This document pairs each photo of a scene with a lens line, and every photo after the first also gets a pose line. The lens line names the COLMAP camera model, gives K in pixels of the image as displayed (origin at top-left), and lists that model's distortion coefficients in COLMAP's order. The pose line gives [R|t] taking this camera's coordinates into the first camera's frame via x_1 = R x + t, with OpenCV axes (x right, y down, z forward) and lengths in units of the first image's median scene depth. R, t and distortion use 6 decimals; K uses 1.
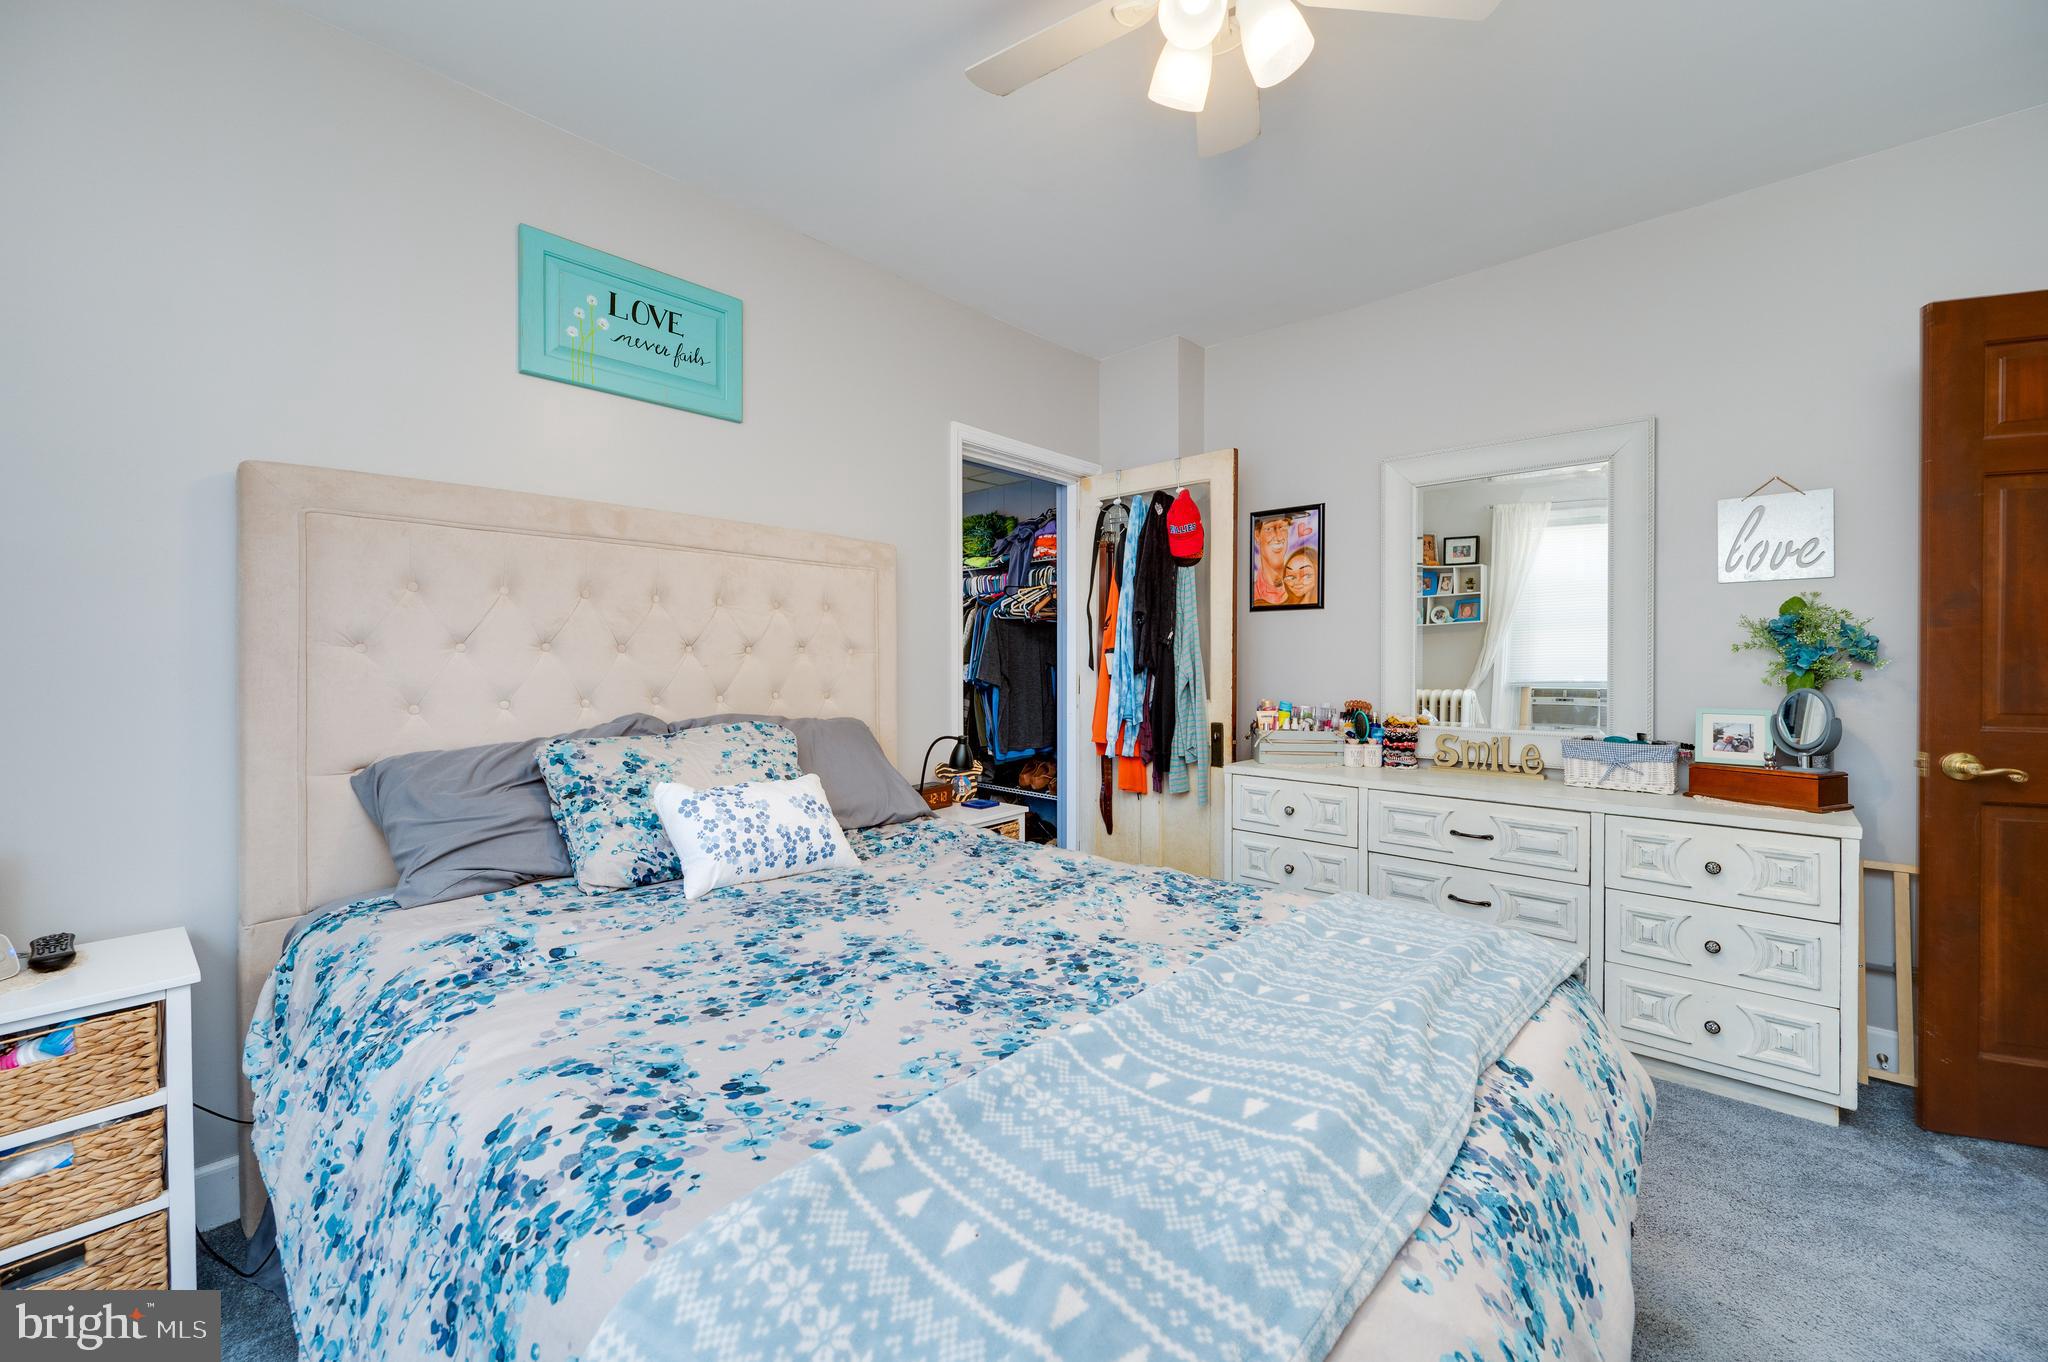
lens RADIAL K [[813.7, 0, 1018.9], [0, 813.7, 671.3], [0, 0, 1]] dist [0.001105, 0.000002]
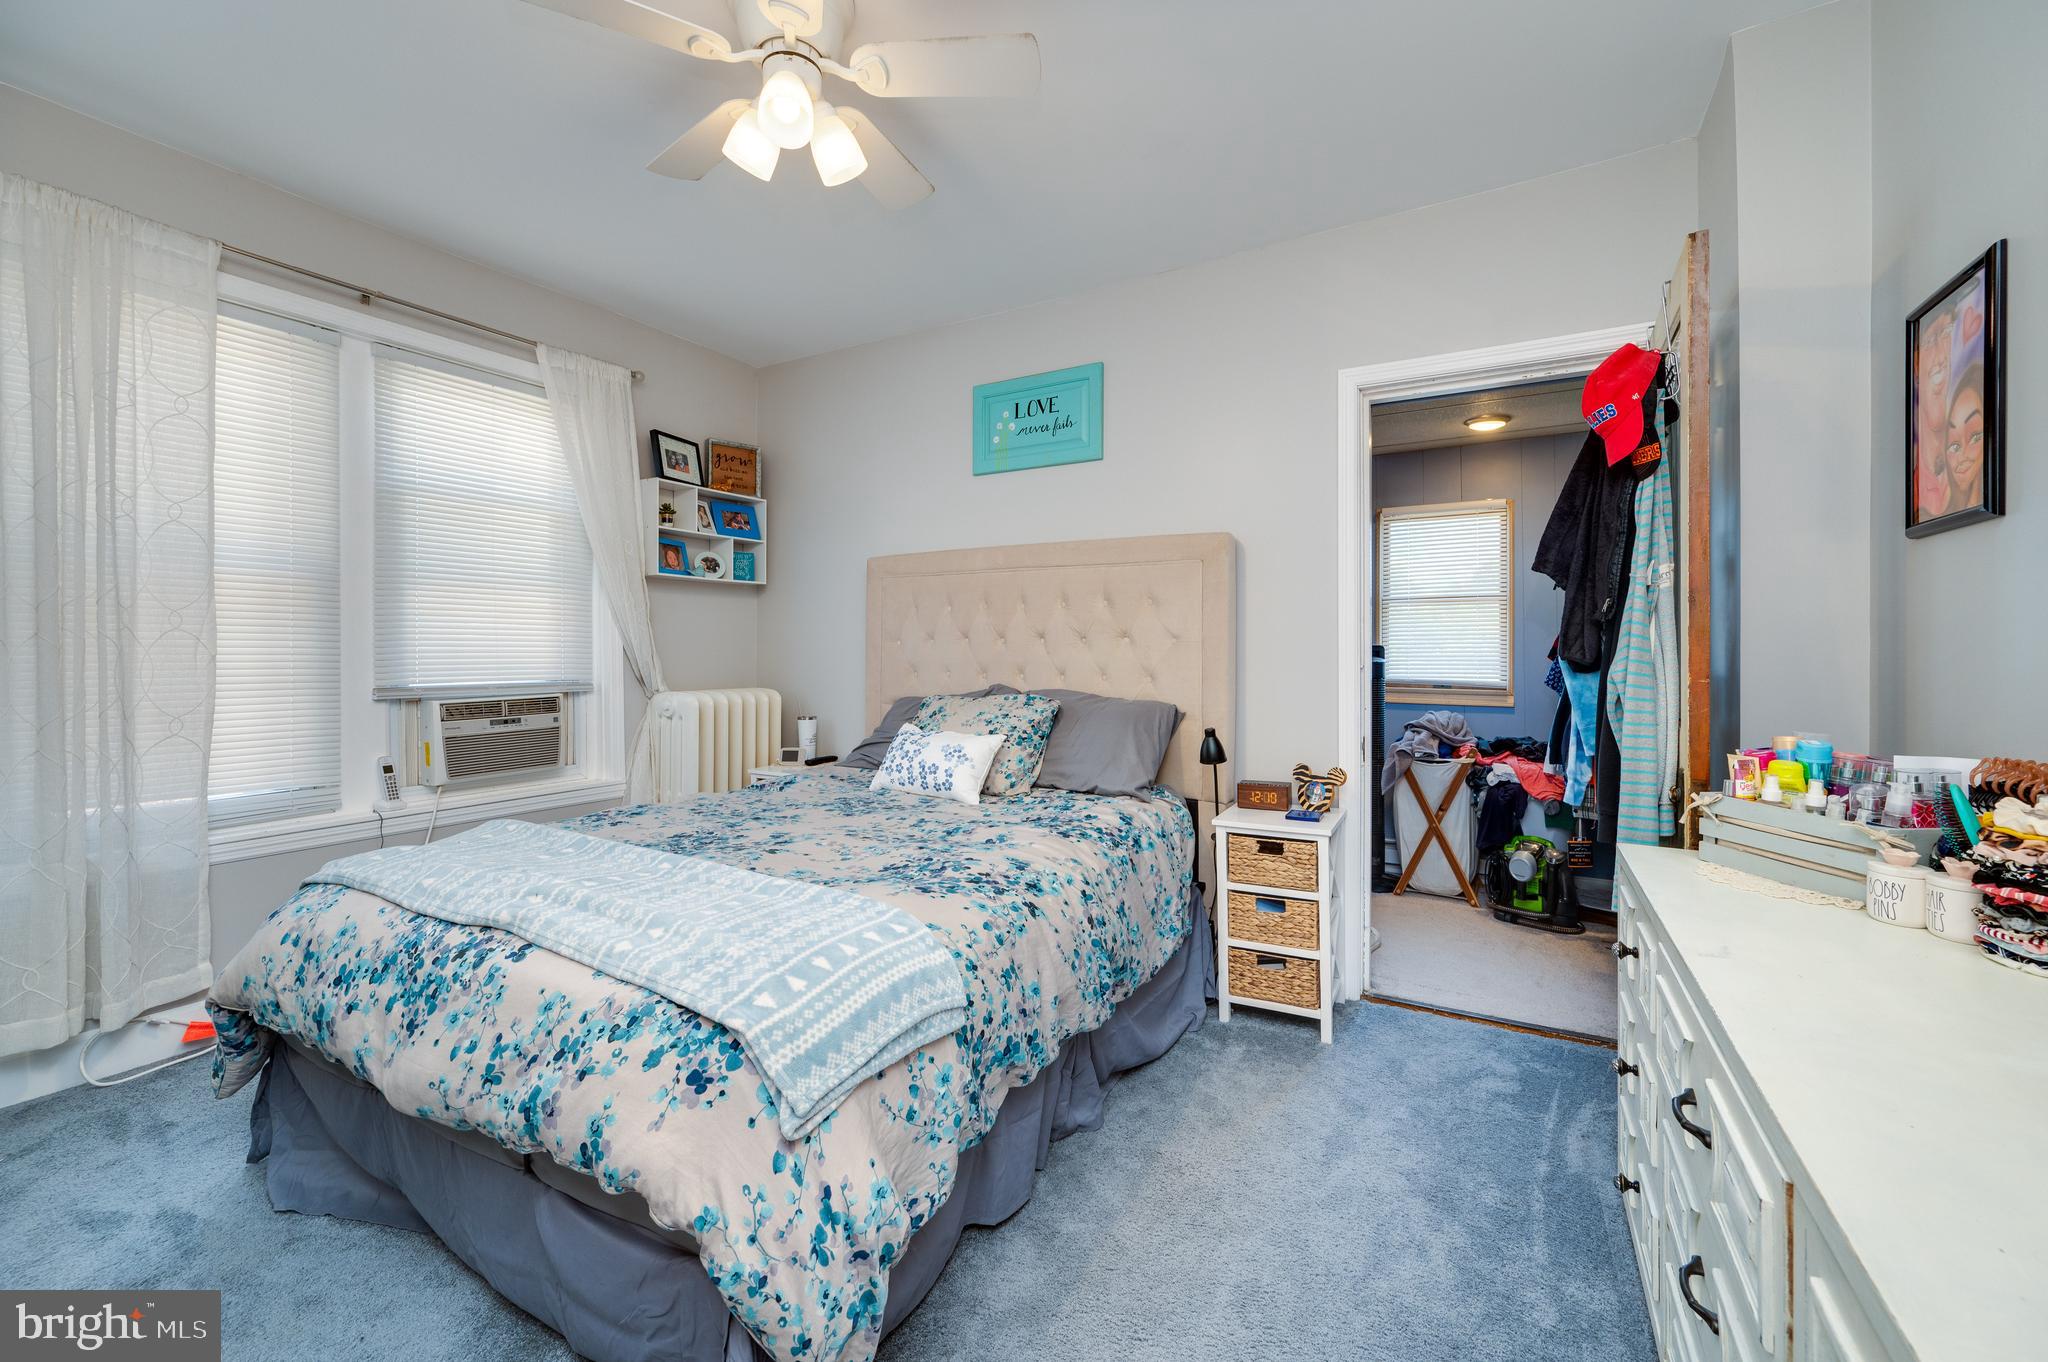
lens RADIAL K [[813.7, 0, 1030.2], [0, 813.7, 648.0], [0, 0, 1]] dist [0.001105, 0.000002]
pose [[0.215272, 0.003986, -0.976546, 1.168123], [-0.009783, 0.999950, 0.001925, -0.019296], [0.976505, 0.009139, 0.215300, 0.841667]]
